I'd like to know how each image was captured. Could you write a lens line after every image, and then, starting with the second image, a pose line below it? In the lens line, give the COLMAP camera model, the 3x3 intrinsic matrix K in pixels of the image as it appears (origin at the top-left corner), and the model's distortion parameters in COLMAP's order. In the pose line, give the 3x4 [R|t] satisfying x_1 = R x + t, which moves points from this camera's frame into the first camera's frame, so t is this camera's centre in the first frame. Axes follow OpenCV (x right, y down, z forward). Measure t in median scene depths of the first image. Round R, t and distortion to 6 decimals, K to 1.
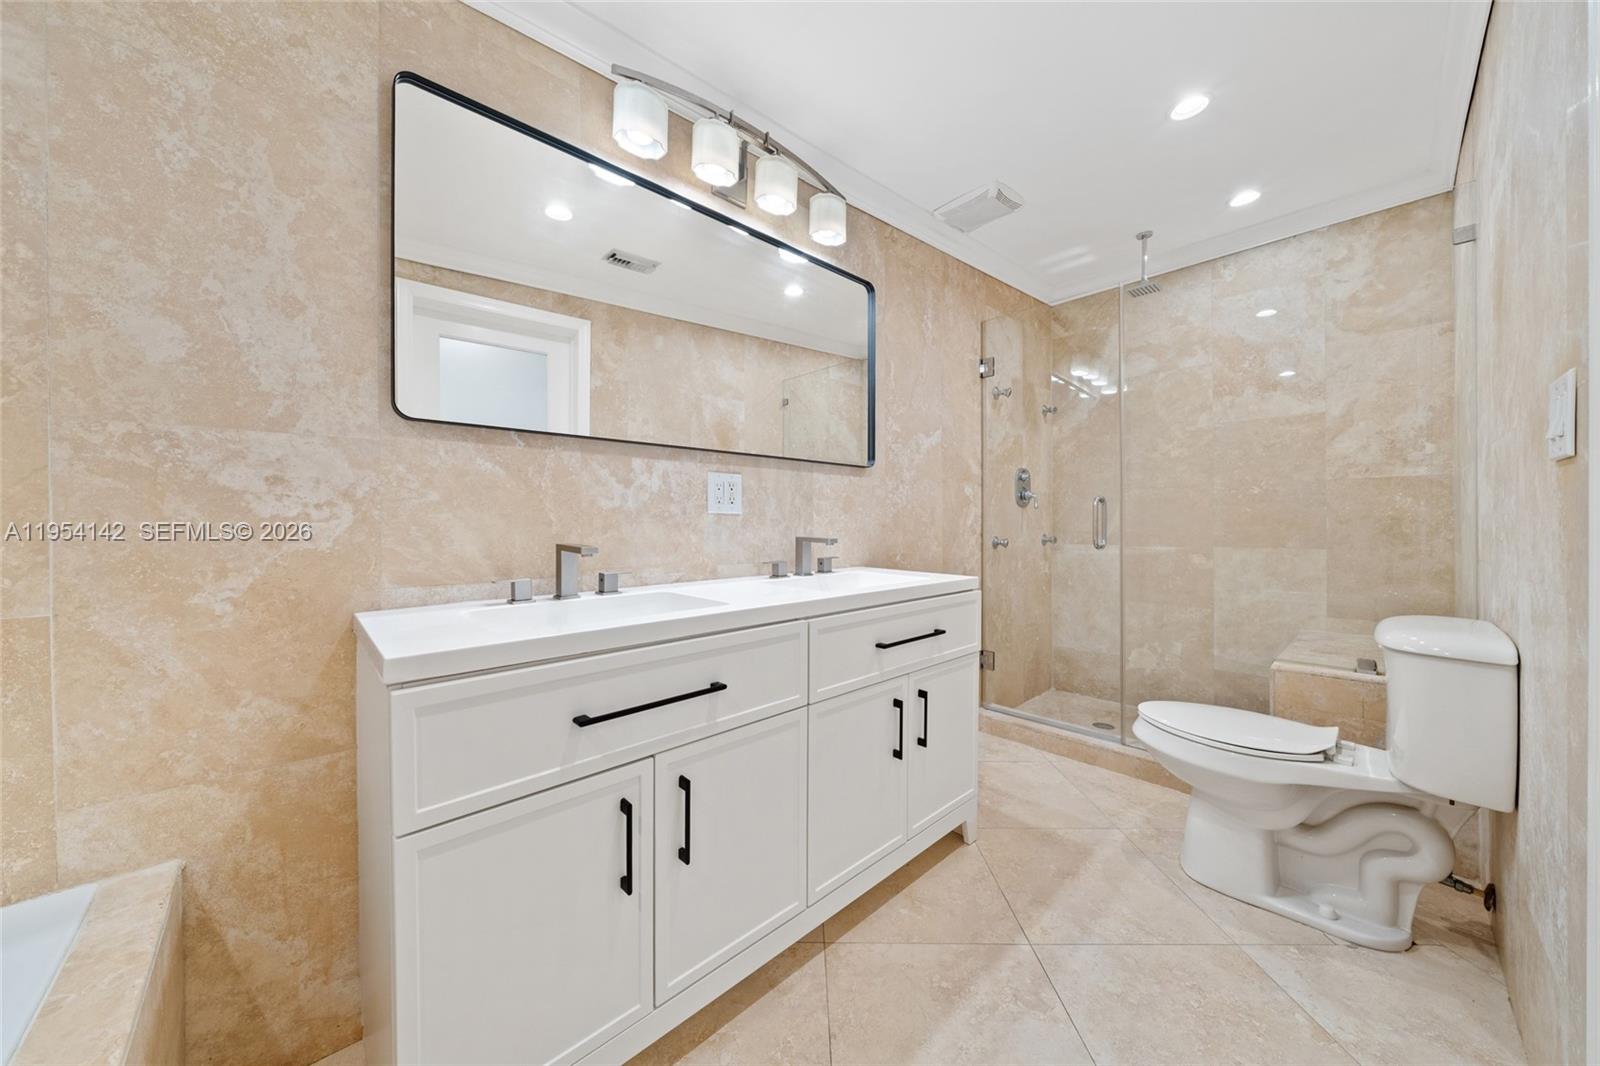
lens RADIAL K [[545.9, 0, 800.0], [0, 545.9, 533.0], [0, 0, 1]] dist [-0.004468, 0.000060]
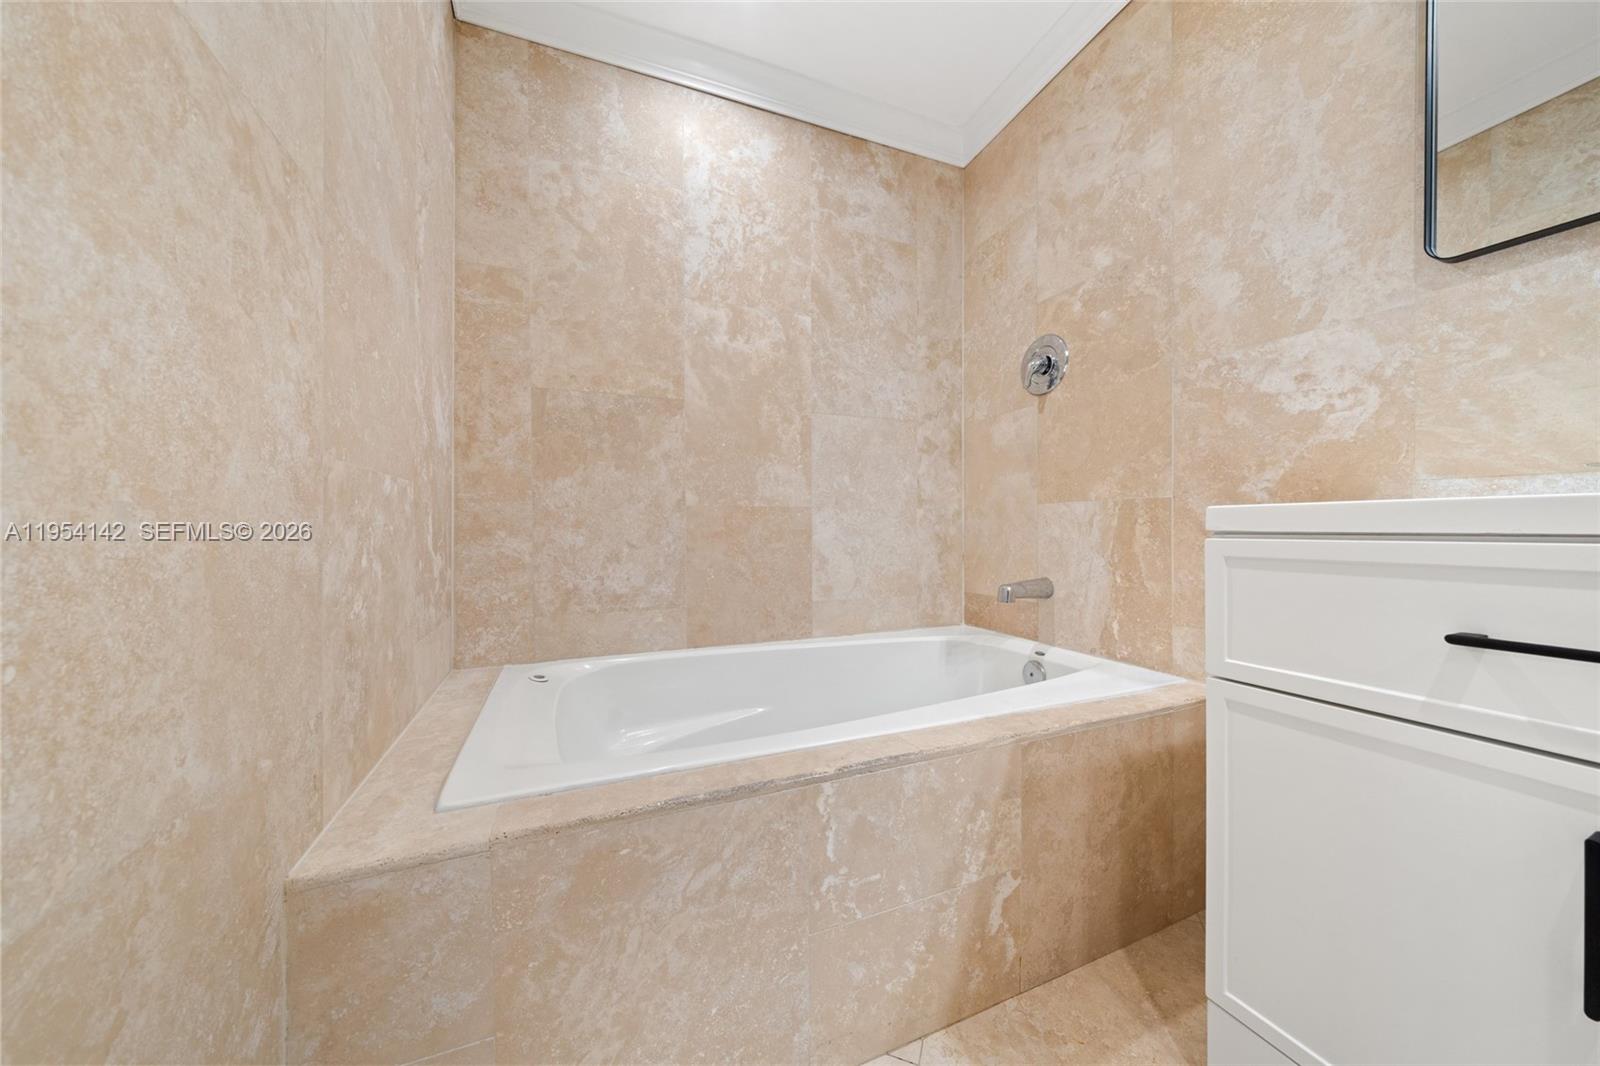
lens RADIAL K [[545.9, 0, 800.0], [0, 545.9, 533.0], [0, 0, 1]] dist [-0.004468, 0.000060]
pose [[-0.350802, 0.020982, -0.936215, 0.386603], [-0.004378, 0.999701, 0.024046, 0.186518], [0.936439, 0.012535, -0.350605, 0.454401]]
